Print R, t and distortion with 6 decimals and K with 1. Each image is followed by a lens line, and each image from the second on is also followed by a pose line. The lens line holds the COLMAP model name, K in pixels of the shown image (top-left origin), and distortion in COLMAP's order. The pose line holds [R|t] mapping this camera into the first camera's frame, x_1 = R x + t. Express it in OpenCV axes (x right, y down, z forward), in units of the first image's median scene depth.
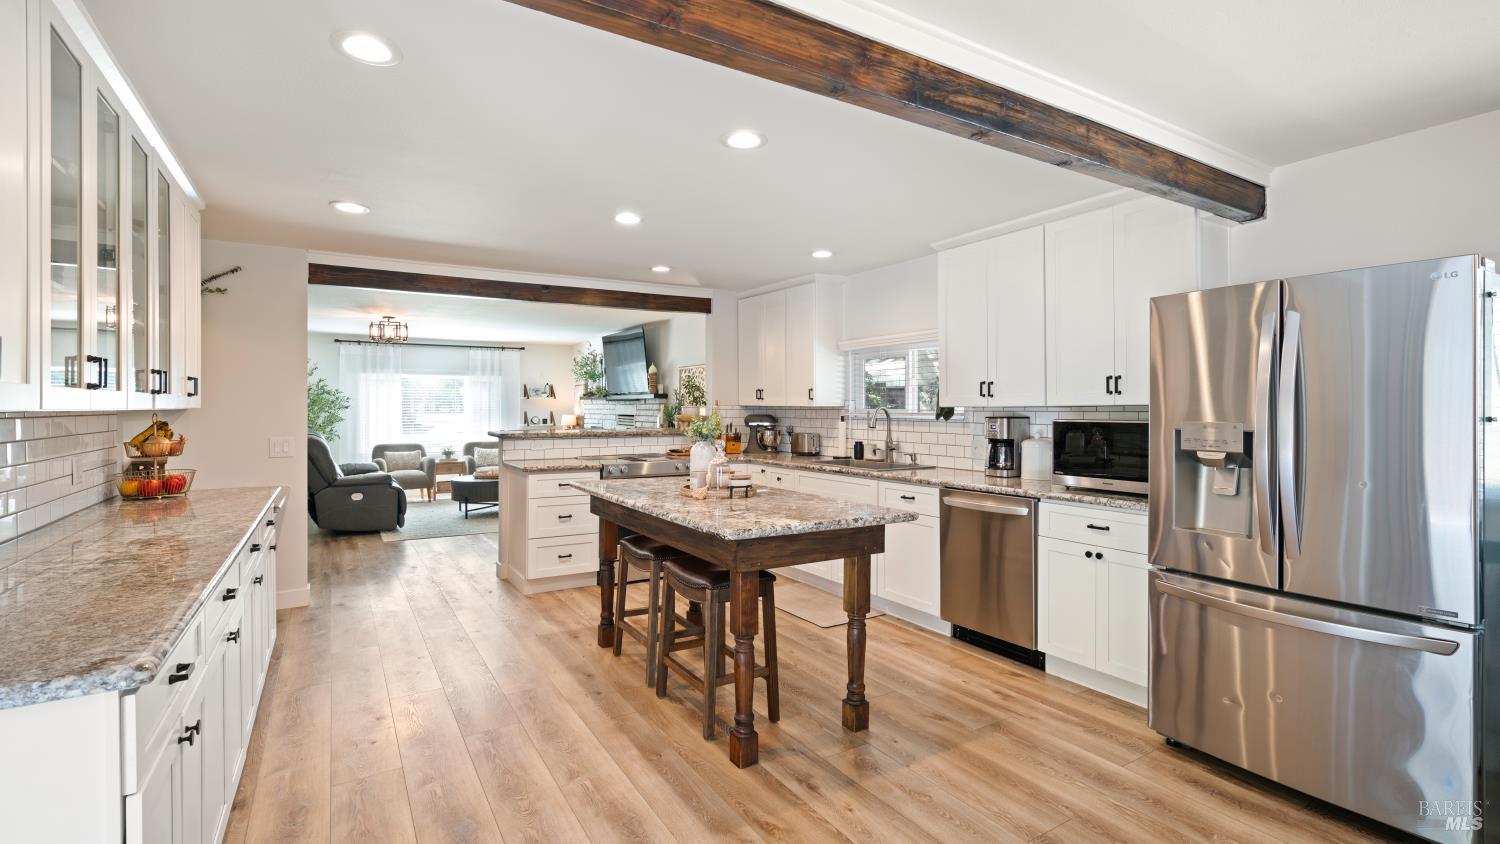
lens RADIAL K [[682.8, 0, 753.5], [0, 682.8, 411.1], [0, 0, 1]] dist [-0.024395, 0.008914]
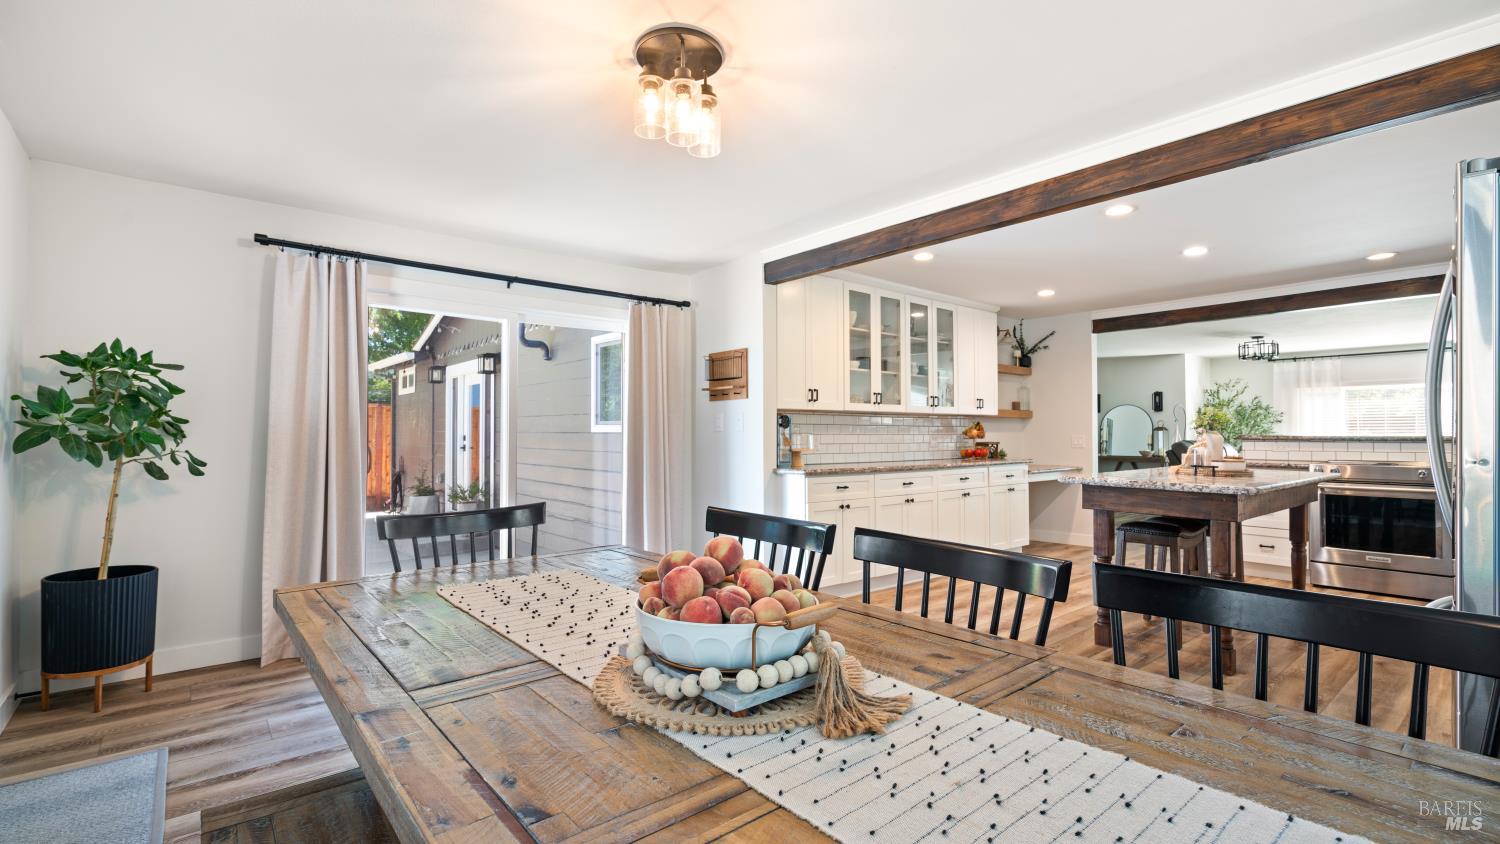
lens RADIAL K [[682.8, 0, 749.2], [0, 682.8, 421.2], [0, 0, 1]] dist [-0.024395, 0.008914]
pose [[0.151037, -0.020584, -0.988314, 0.863950], [-0.001527, 0.999777, -0.021056, 0.047345], [0.988527, 0.004690, 0.150972, 0.022113]]
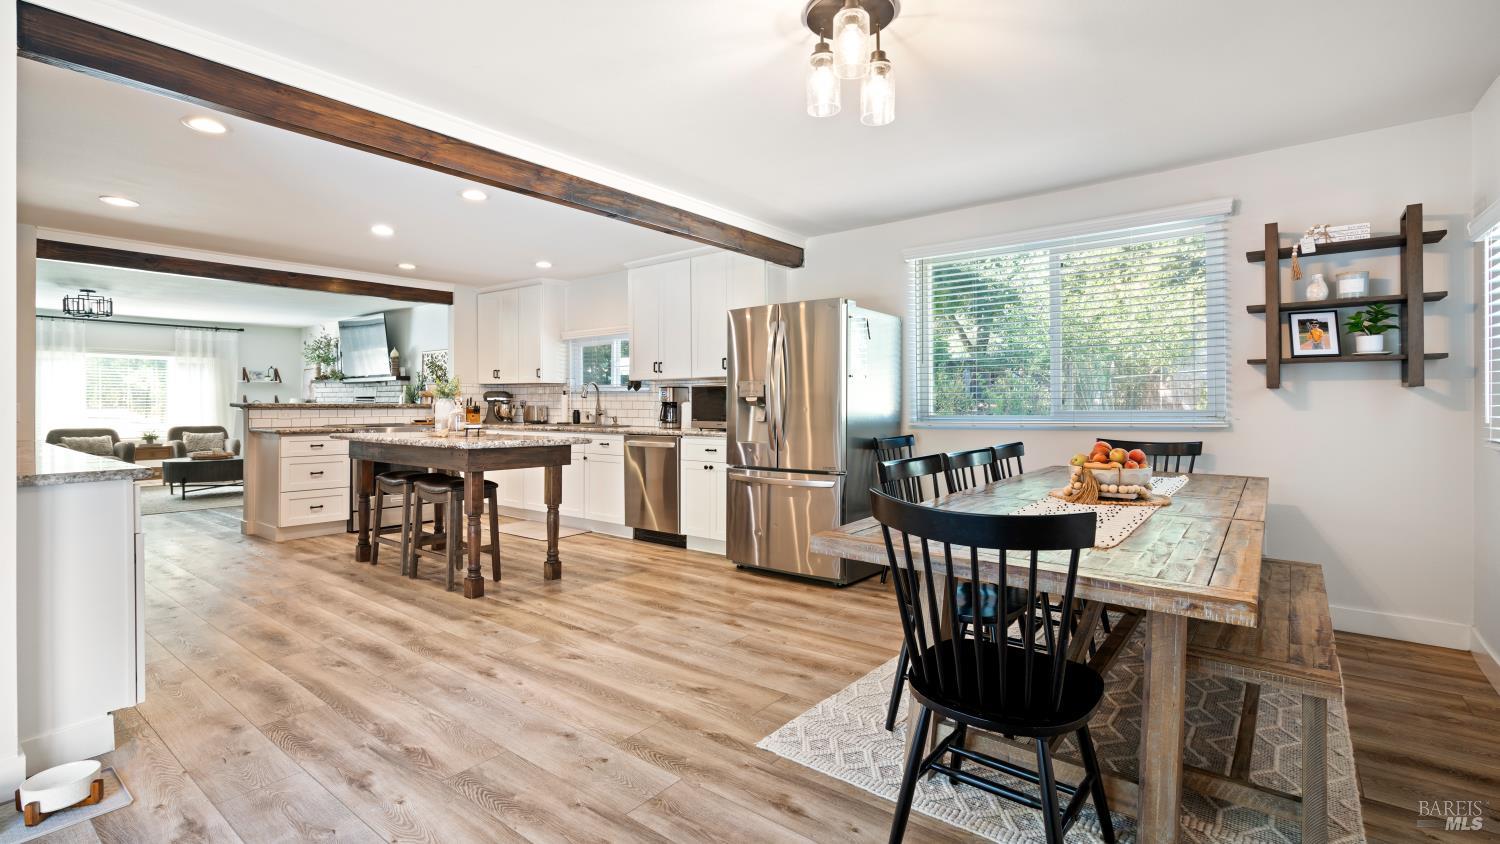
lens RADIAL K [[682.8, 0, 760.3], [0, 682.8, 408.9], [0, 0, 1]] dist [-0.024395, 0.008914]
pose [[0.935989, -0.001271, 0.352028, 0.034826], [0.000594, 0.999998, 0.002030, 0.055300], [-0.352030, -0.001691, 0.935987, -0.455670]]
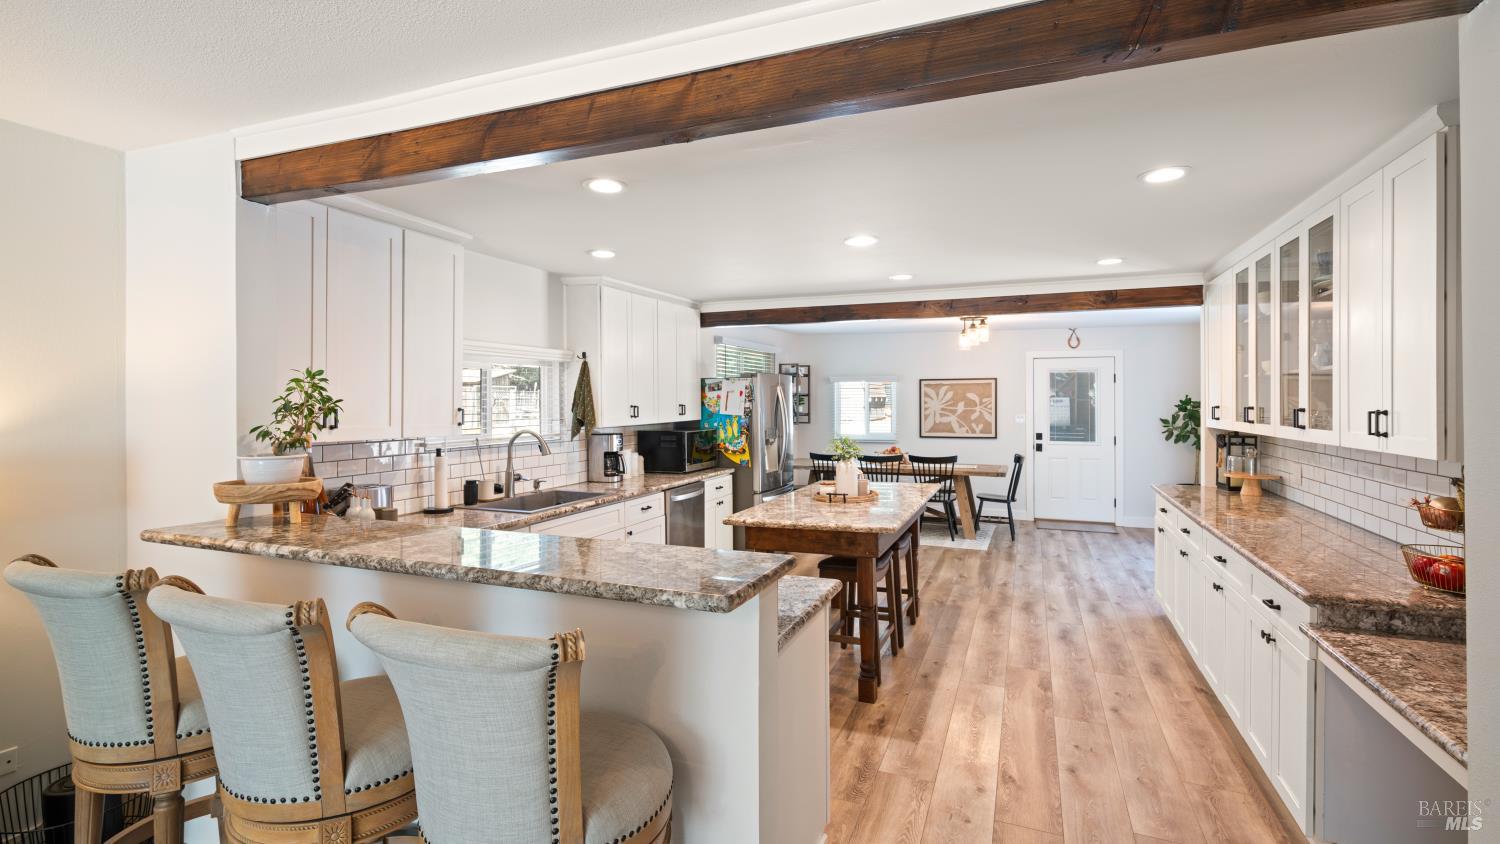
lens RADIAL K [[682.8, 0, 756.5], [0, 682.8, 413.9], [0, 0, 1]] dist [-0.024395, 0.008914]
pose [[-0.595867, -0.008912, 0.803034, -0.828971], [0.009189, 0.999797, 0.017914, -0.048491], [-0.803031, 0.018054, -0.595664, 1.618372]]
